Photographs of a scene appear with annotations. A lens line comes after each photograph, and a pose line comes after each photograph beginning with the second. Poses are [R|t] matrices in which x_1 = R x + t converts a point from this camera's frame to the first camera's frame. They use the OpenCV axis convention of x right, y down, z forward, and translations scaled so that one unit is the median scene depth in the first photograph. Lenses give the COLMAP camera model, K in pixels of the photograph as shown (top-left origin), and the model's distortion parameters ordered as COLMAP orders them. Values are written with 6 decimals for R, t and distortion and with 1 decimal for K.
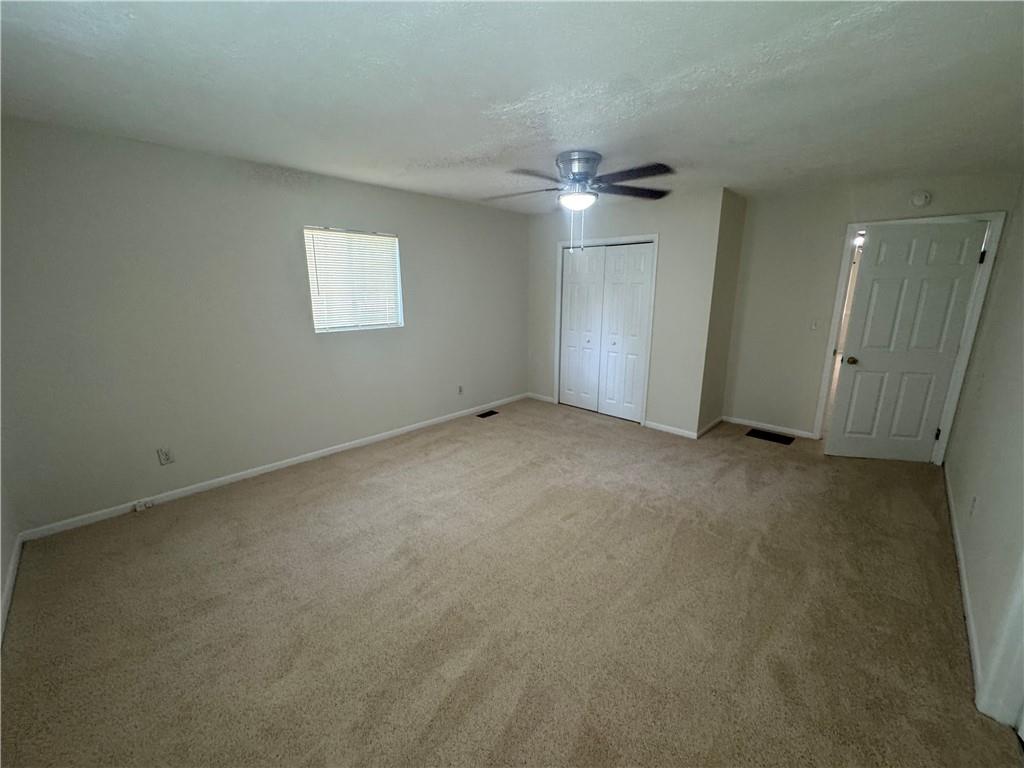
lens RADIAL K [[409.8, 0, 511.4], [0, 409.8, 382.2], [0, 0, 1]] dist [-0.002620, -0.000220]
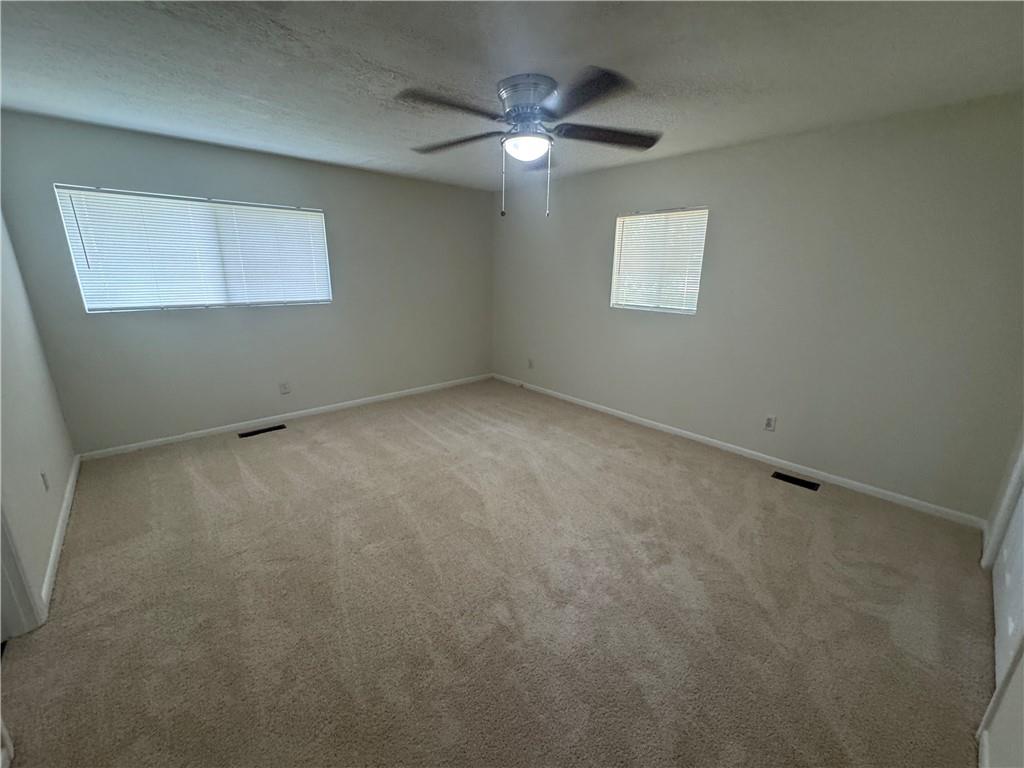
lens RADIAL K [[409.8, 0, 511.4], [0, 409.8, 382.2], [0, 0, 1]] dist [-0.002620, -0.000220]
pose [[-0.075394, 0.265180, -0.961247, 0.655746], [-0.240816, 0.930614, 0.275617, -0.156834], [0.967638, 0.252264, -0.006303, 0.706468]]
